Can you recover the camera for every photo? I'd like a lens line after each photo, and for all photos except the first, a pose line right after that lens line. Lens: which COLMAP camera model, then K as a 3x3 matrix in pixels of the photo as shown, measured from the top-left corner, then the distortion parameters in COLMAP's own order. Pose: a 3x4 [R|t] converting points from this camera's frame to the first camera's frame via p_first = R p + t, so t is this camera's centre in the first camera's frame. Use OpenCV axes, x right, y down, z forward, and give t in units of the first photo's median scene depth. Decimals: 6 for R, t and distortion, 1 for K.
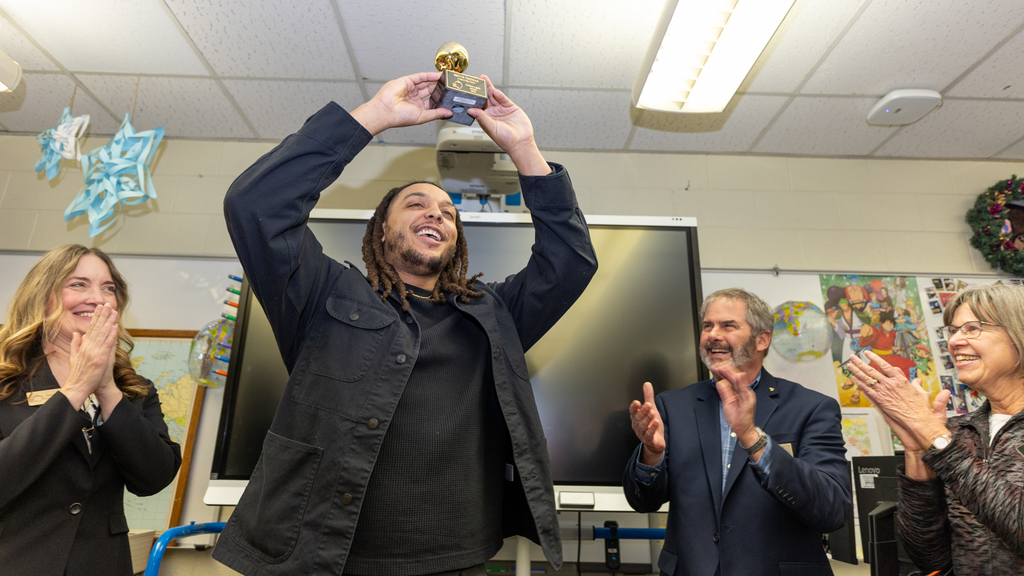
lens RADIAL K [[535.7, 0, 503.4], [0, 535.7, 281.8], [0, 0, 1]] dist [0.000534, 0.000031]
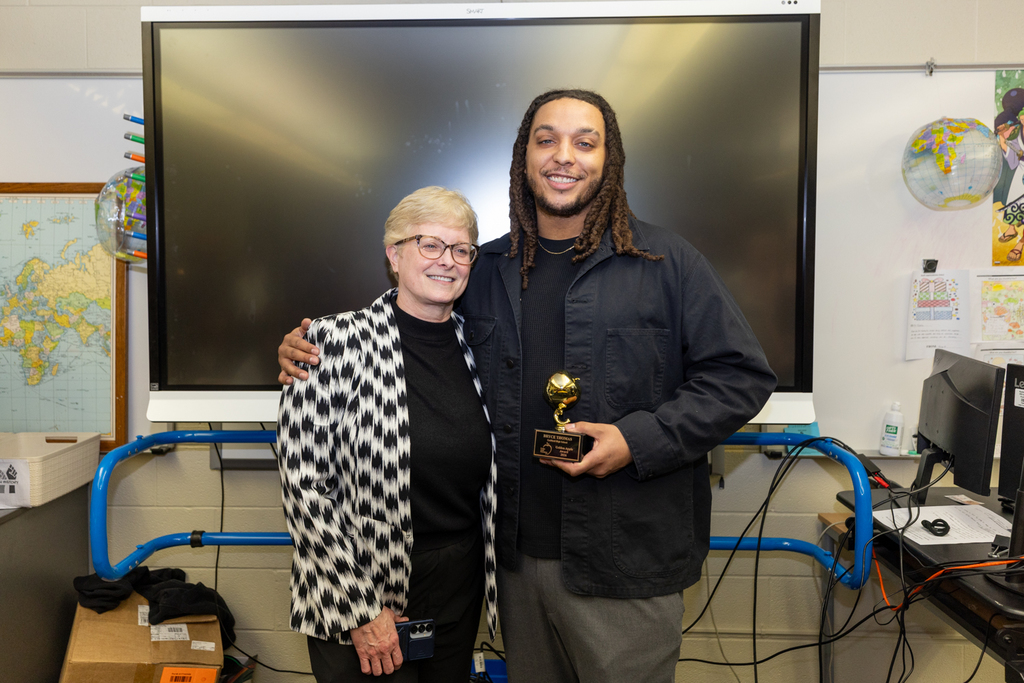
lens RADIAL K [[693.8, 0, 489.5], [0, 693.8, 278.9], [0, 0, 1]] dist [0.004677, 0.004825]
pose [[0.998719, -0.018873, -0.046959, -0.000808], [0.032946, 0.946790, 0.320160, -0.071679], [0.038418, -0.321297, 0.946199, 0.083722]]
